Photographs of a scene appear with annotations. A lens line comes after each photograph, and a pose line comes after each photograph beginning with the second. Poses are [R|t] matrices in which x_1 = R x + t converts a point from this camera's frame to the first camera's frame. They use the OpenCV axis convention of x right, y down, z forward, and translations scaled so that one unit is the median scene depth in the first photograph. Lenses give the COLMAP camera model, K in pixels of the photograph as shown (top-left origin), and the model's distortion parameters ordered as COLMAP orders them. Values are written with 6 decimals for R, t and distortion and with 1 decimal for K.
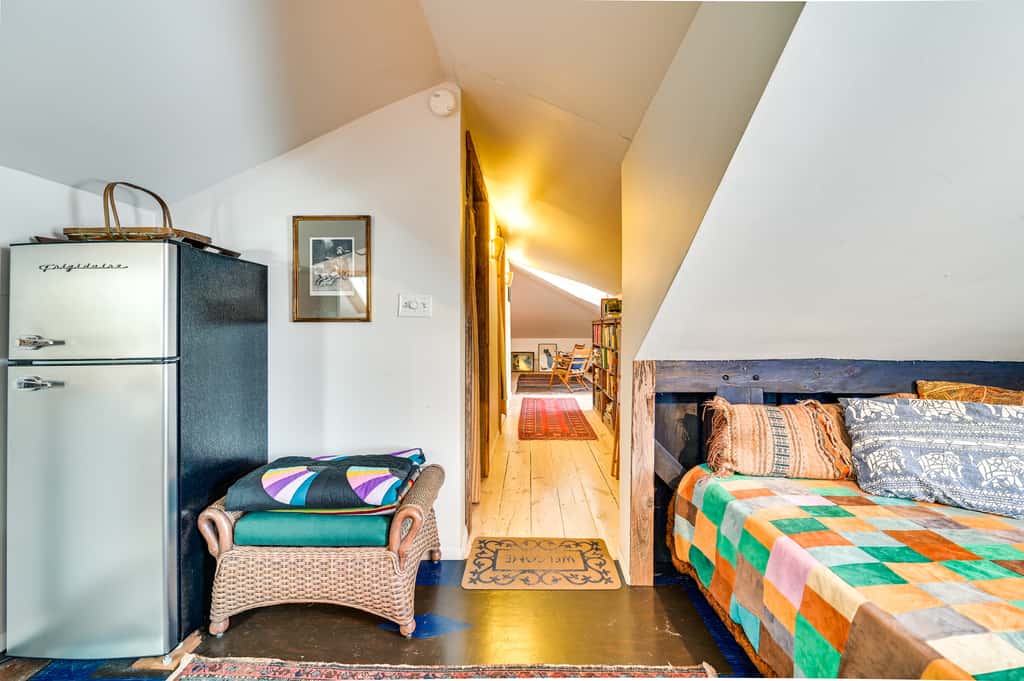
lens RADIAL K [[401.4, 0, 515.5], [0, 401.4, 332.4], [0, 0, 1]] dist [-0.006635, -0.000518]
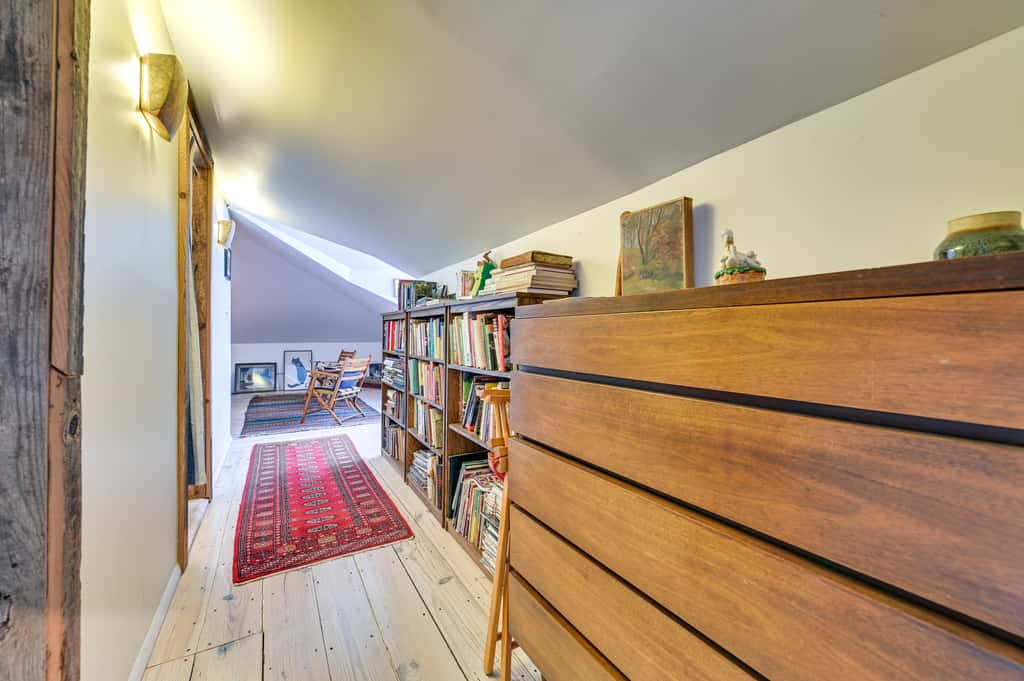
lens RADIAL K [[401.4, 0, 497.7], [0, 401.4, 335.9], [0, 0, 1]] dist [-0.006635, -0.000518]
pose [[0.852331, 0.009427, 0.522919, 0.017027], [-0.008468, 0.999955, -0.004223, 0.005659], [-0.522935, -0.000829, 0.852372, 0.369413]]
